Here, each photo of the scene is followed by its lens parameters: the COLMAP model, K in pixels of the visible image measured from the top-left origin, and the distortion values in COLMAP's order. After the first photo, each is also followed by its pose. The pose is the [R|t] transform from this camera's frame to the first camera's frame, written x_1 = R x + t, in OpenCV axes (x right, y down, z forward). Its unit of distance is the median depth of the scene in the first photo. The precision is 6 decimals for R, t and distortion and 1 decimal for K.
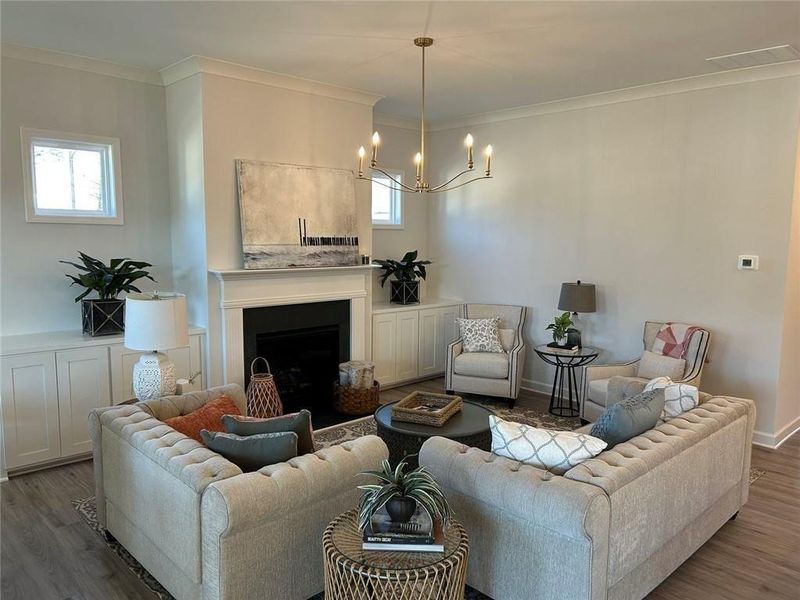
lens RADIAL K [[598.3, 0, 400.0], [0, 598.3, 300.0], [0, 0, 1]] dist [0.136760, -0.125596]
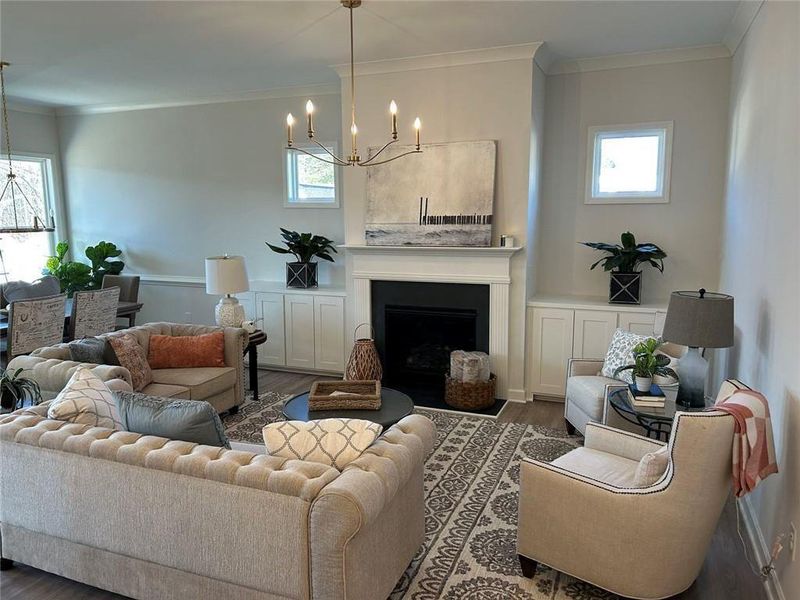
lens RADIAL K [[564.4, 0, 400.0], [0, 564.4, 300.0], [0, 0, 1]] dist [-0.040148, -0.002659]
pose [[0.414362, 0.130853, -0.900656, 0.681912], [-0.083900, 0.990888, 0.105362, -0.061092], [0.906237, 0.031907, 0.421565, 0.569878]]
